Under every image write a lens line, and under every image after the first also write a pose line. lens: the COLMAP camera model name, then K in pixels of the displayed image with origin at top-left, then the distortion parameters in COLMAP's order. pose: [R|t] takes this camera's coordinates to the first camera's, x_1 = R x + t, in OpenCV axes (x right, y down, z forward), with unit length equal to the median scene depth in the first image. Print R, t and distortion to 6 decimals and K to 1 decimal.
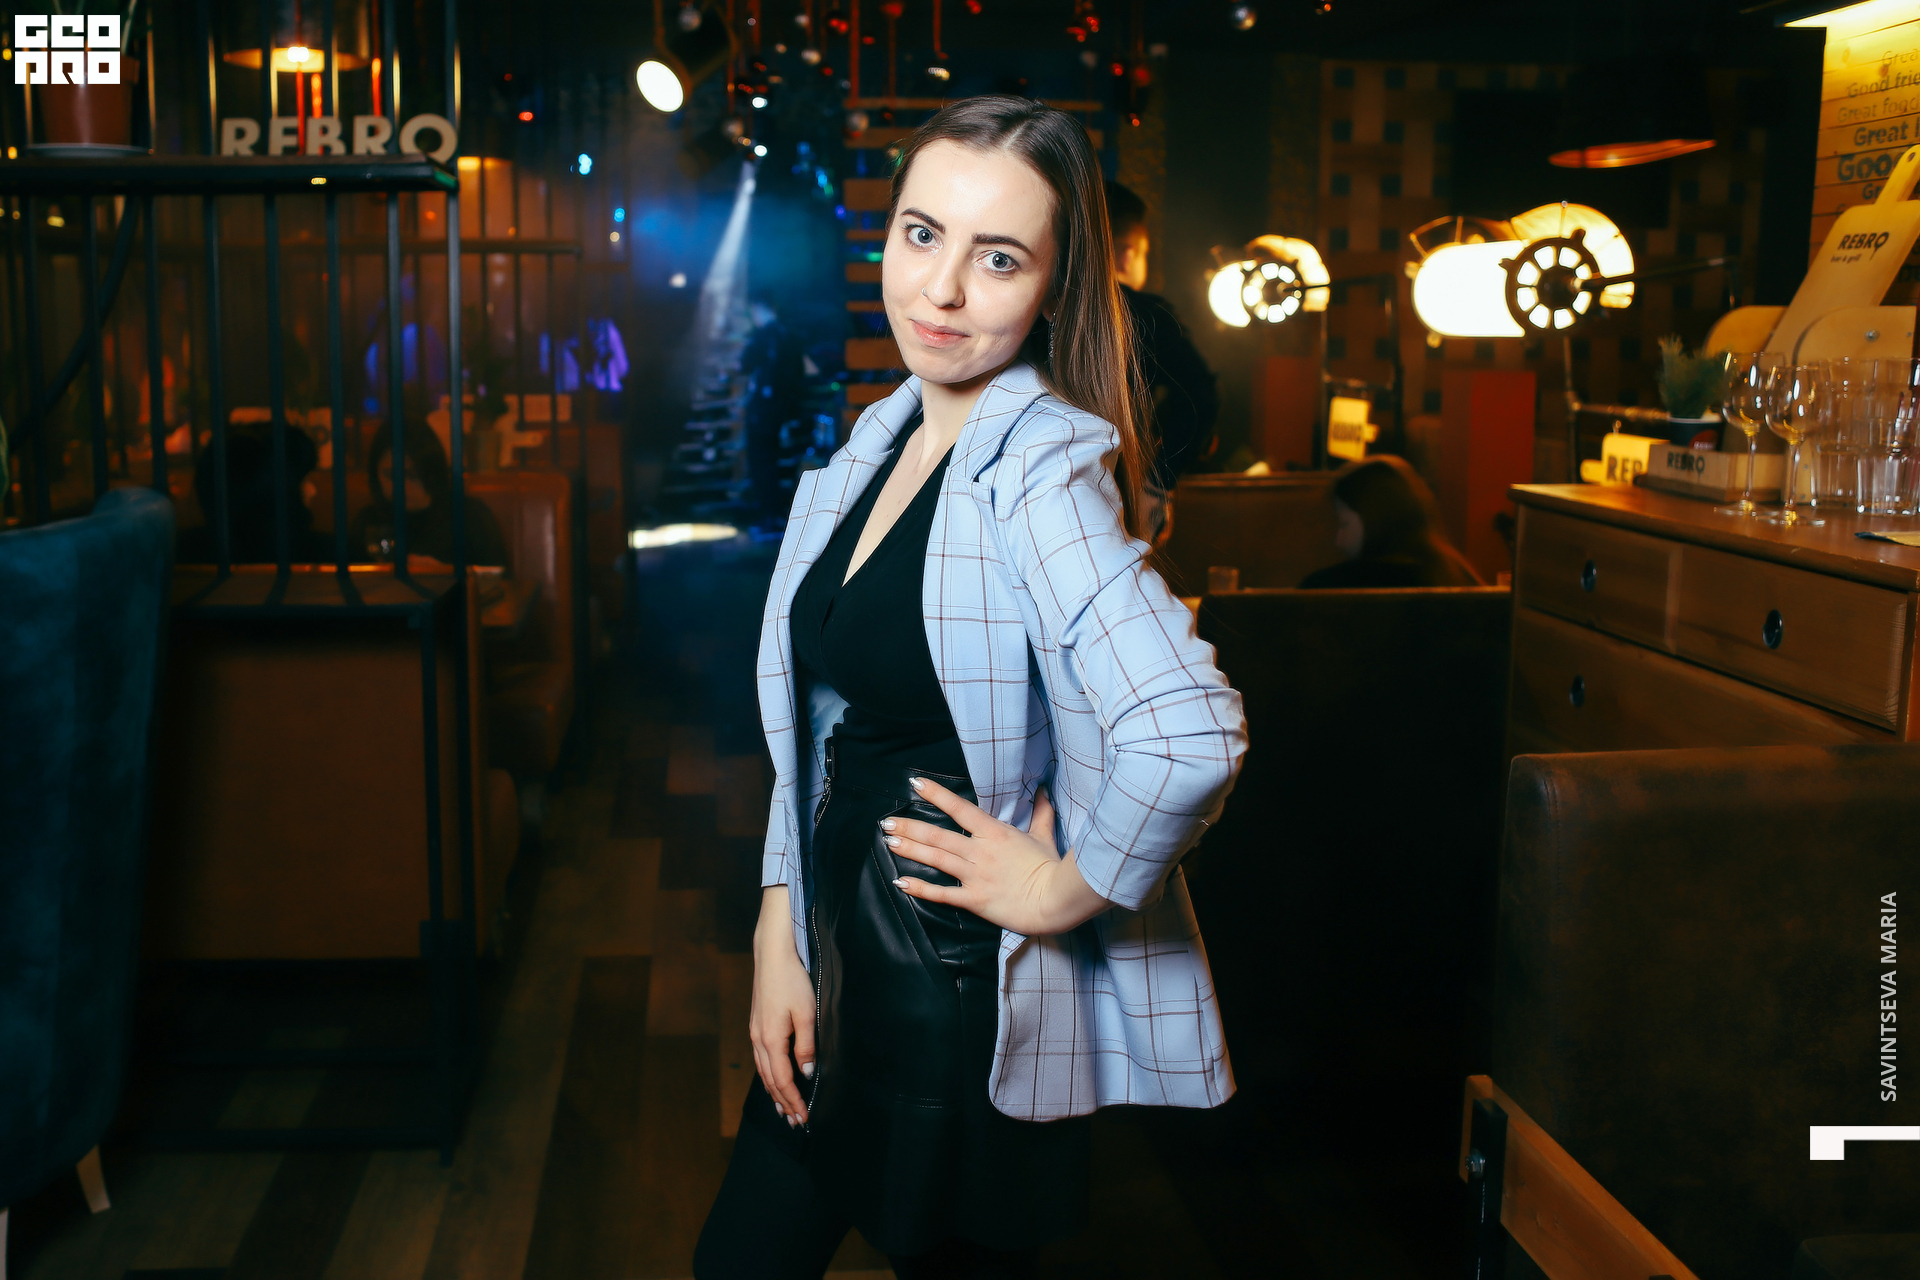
lens RADIAL K [[1700.8, 0, 841.1], [0, 1700.8, 561.0], [0, 0, 1]] dist [-0.101271, 0.130875]
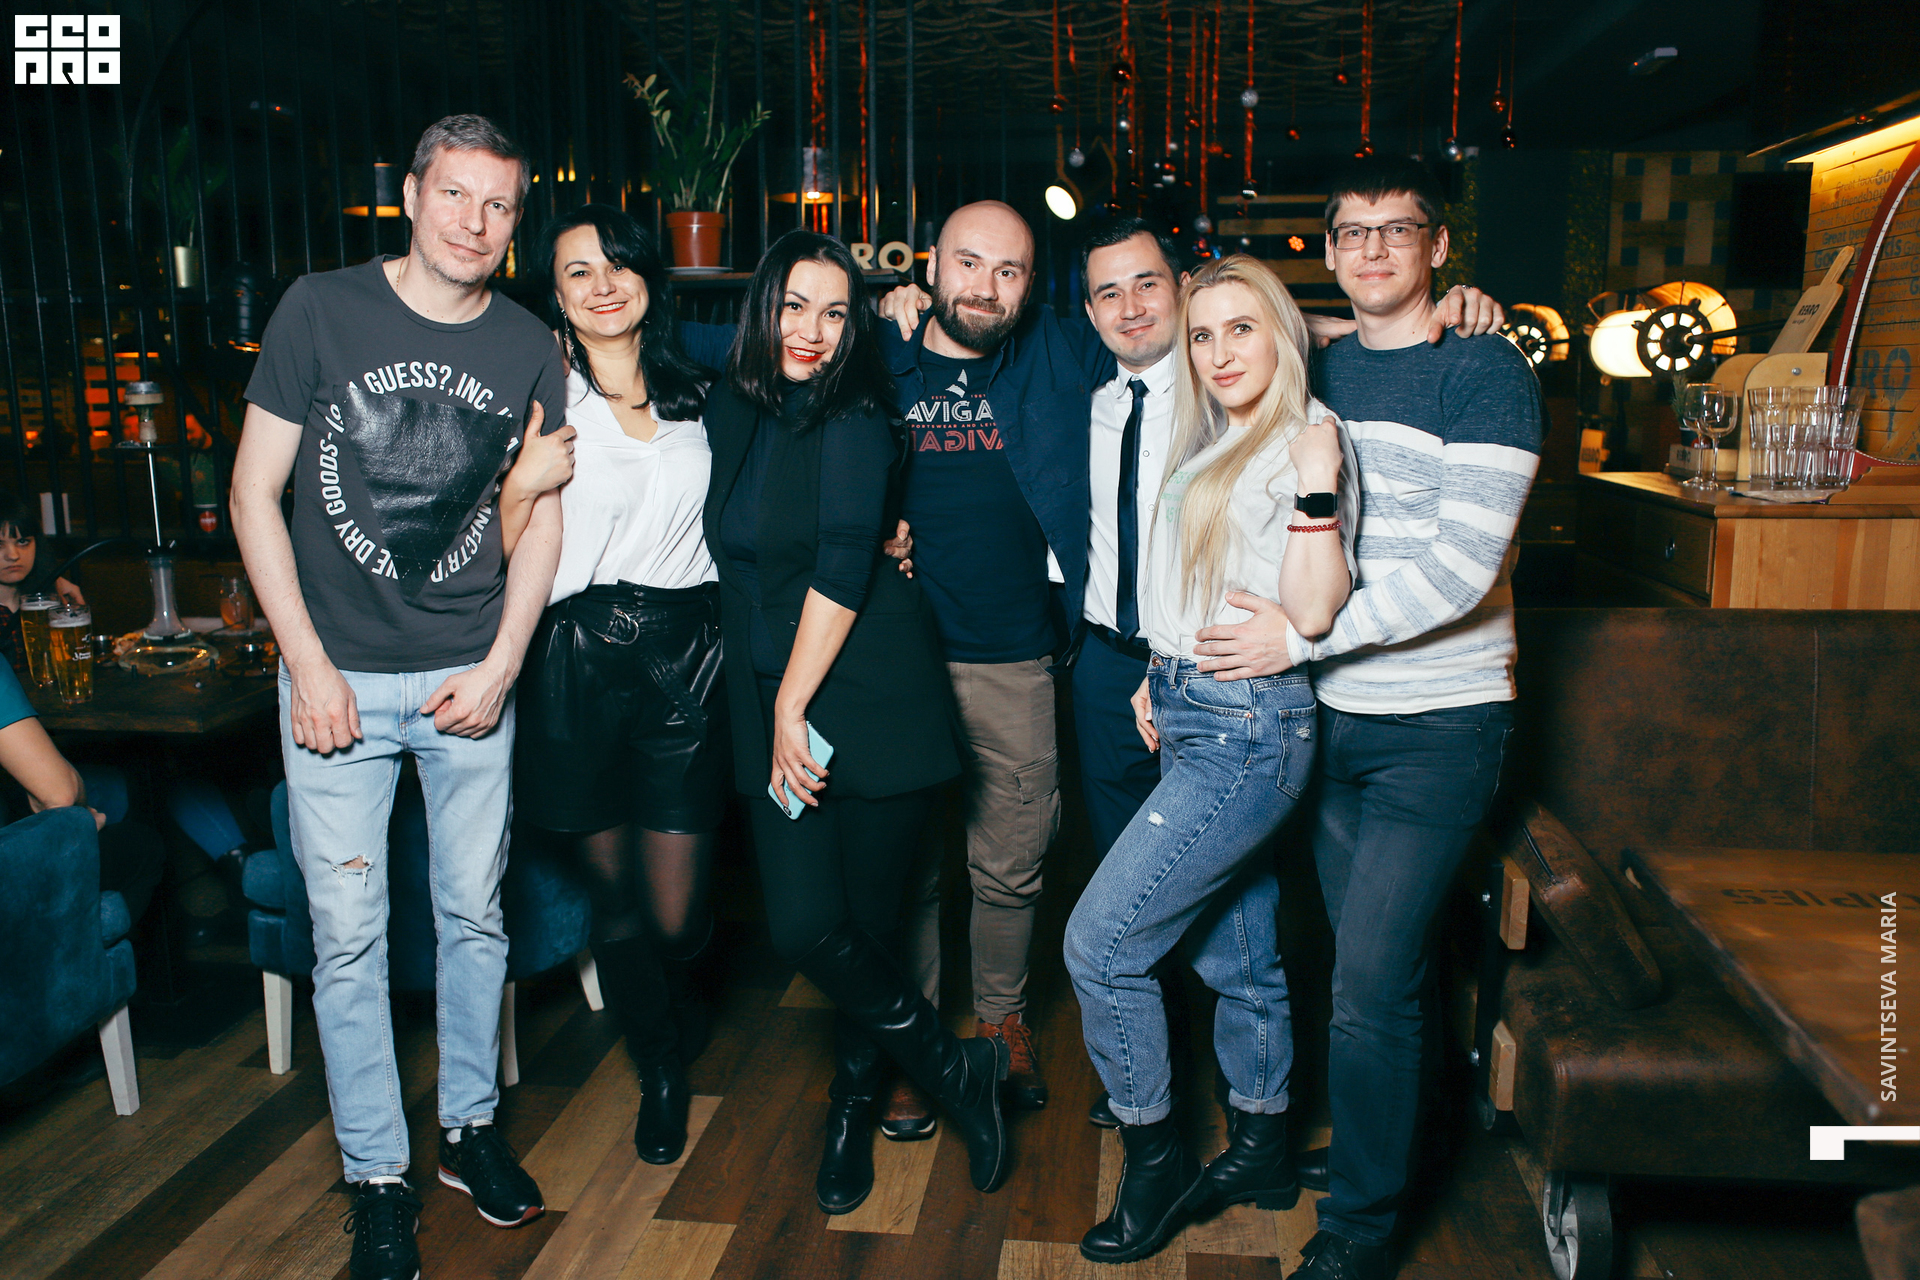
lens RADIAL K [[1515.2, 0, 960.0], [0, 1515.2, 640.0], [0, 0, 1]] dist [-0.119505, 0.154292]
pose [[0.980197, 0.024779, -0.196470, 0.084656], [-0.018135, 0.999204, 0.035543, 0.050247], [0.197195, -0.031276, 0.979865, -0.324564]]
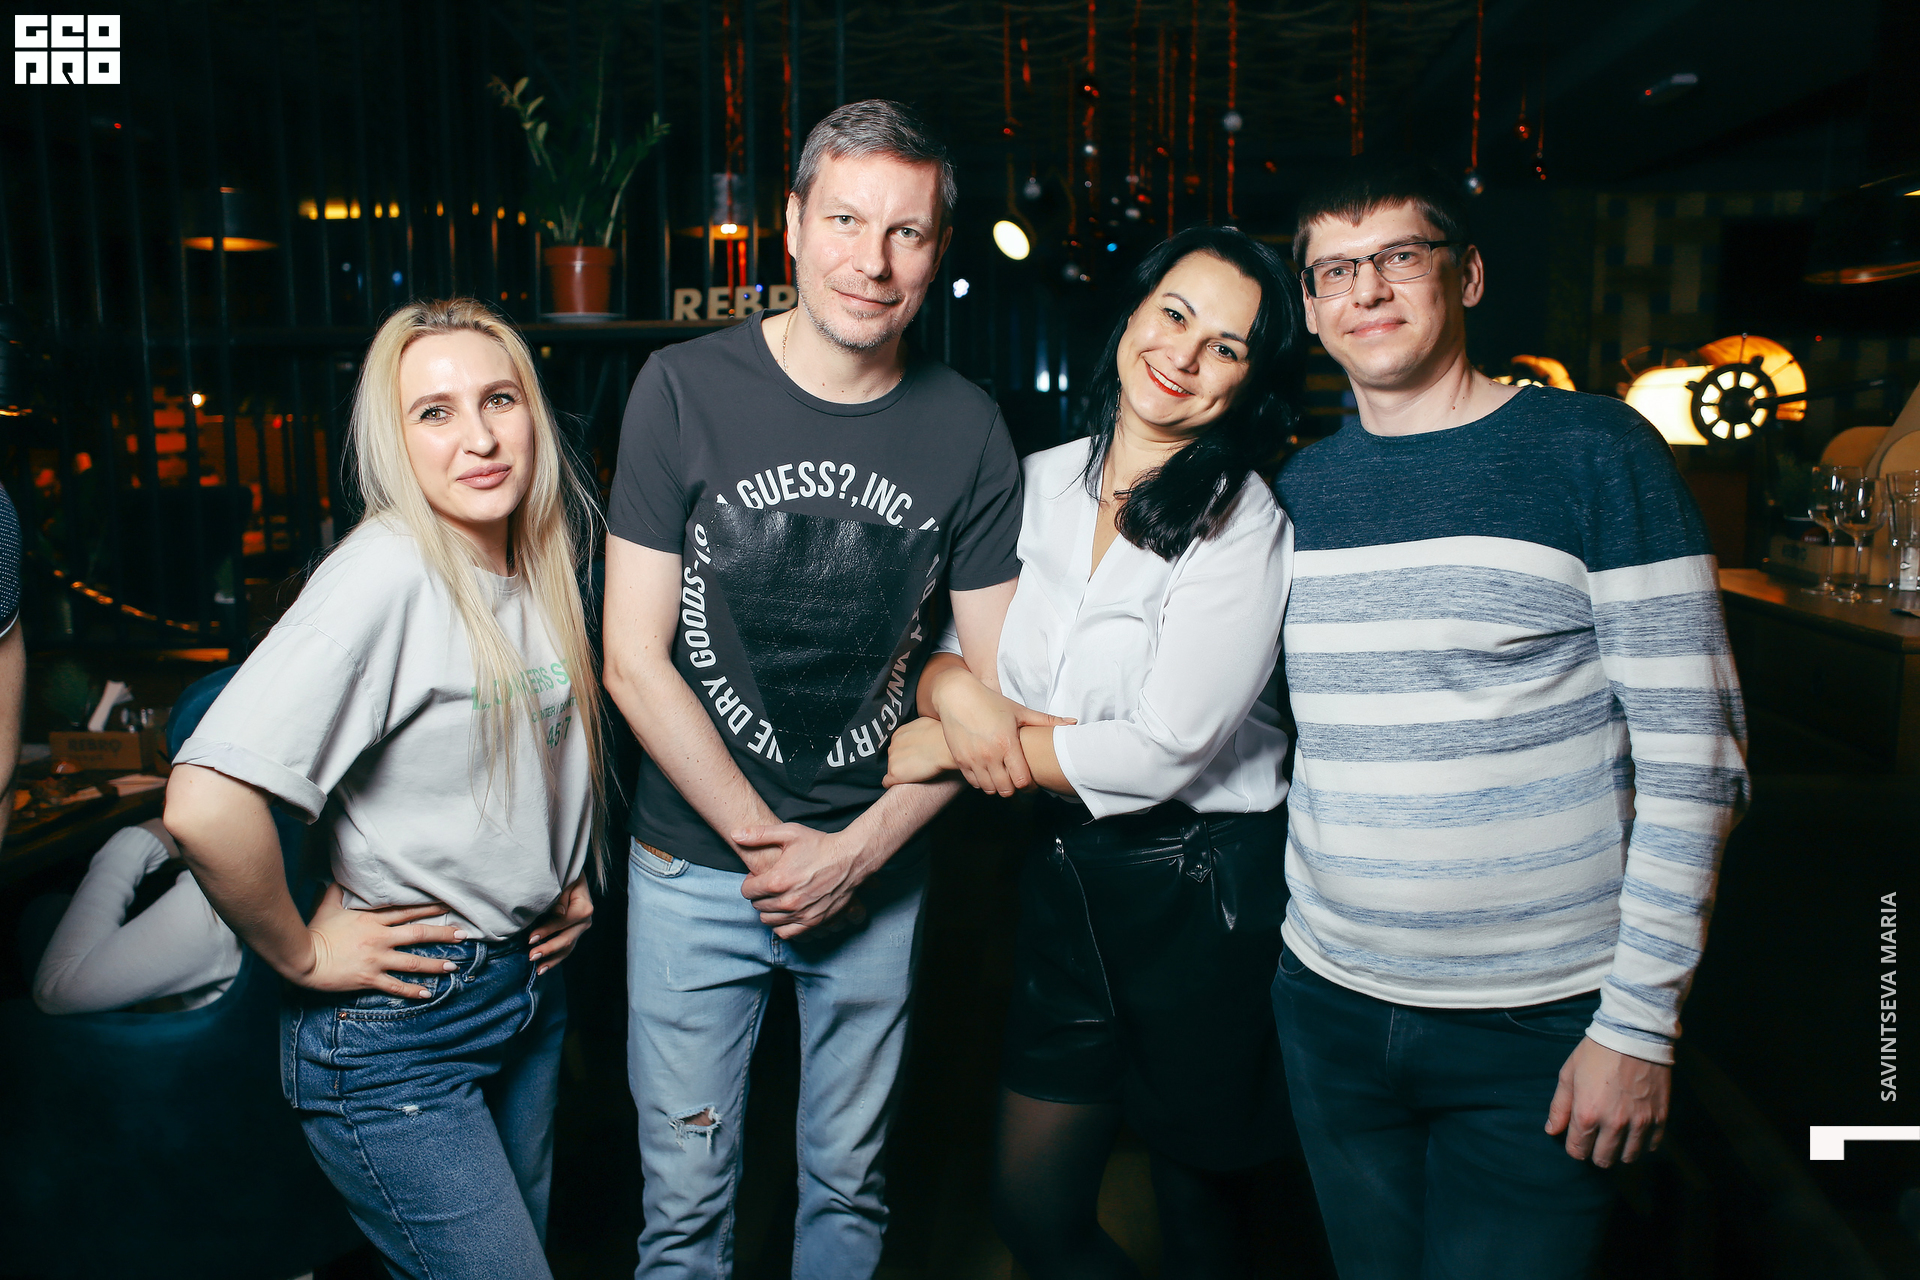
lens RADIAL K [[1515.2, 0, 960.0], [0, 1515.2, 640.0], [0, 0, 1]] dist [-0.119505, 0.154292]
pose [[0.987833, 0.016996, -0.154585, 0.041094], [-0.015792, 0.999835, 0.009015, 0.004527], [0.154713, -0.006464, 0.987938, -0.132957]]
